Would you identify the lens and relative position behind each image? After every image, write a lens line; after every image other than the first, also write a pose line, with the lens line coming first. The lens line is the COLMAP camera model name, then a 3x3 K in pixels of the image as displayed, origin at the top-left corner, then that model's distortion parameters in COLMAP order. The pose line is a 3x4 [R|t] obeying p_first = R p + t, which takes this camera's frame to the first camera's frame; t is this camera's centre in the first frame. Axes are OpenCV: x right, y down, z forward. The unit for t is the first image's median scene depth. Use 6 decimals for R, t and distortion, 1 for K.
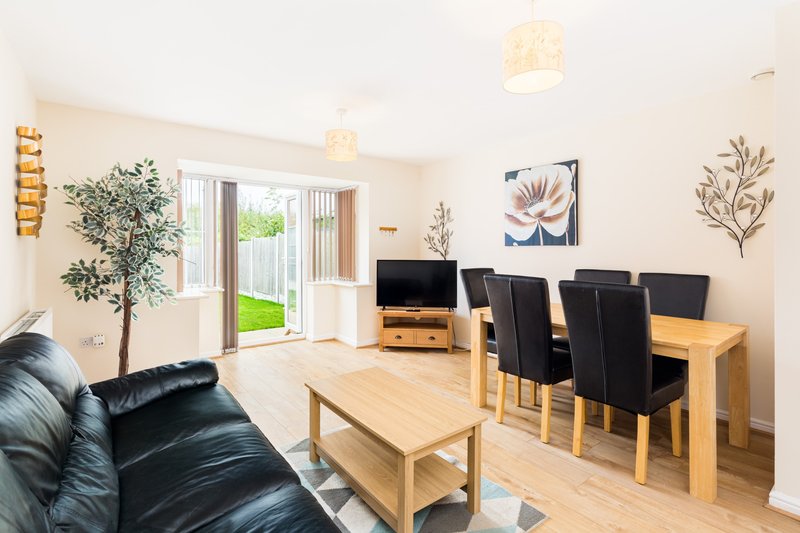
lens RADIAL K [[385.3, 0, 400.0], [0, 385.3, 251.1], [0, 0, 1]] dist [0.009929, -0.002237]
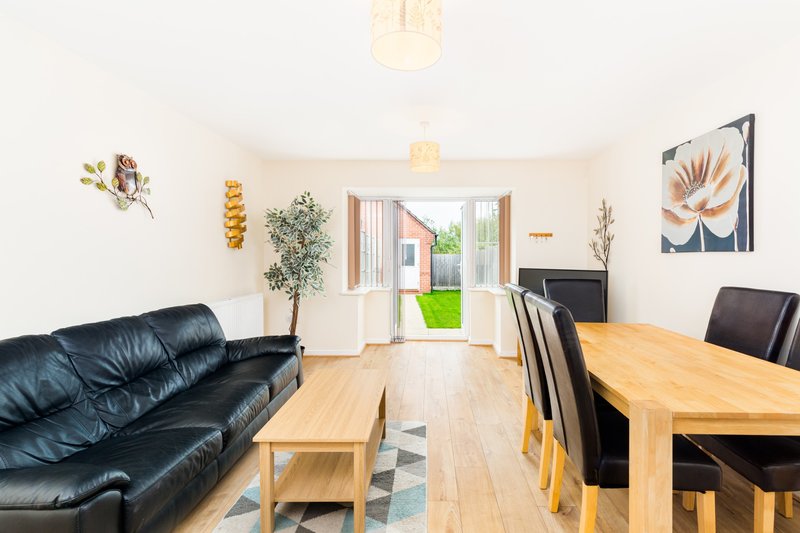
lens RADIAL K [[365.6, 0, 408.3], [0, 365.6, 259.7], [0, 0, 1]] dist [-0.000271, 0.002504]
pose [[0.772572, 0.007711, -0.634880, 0.384070], [-0.006255, 0.999970, 0.004534, -0.000199], [0.634896, 0.000468, 0.772598, 0.178538]]
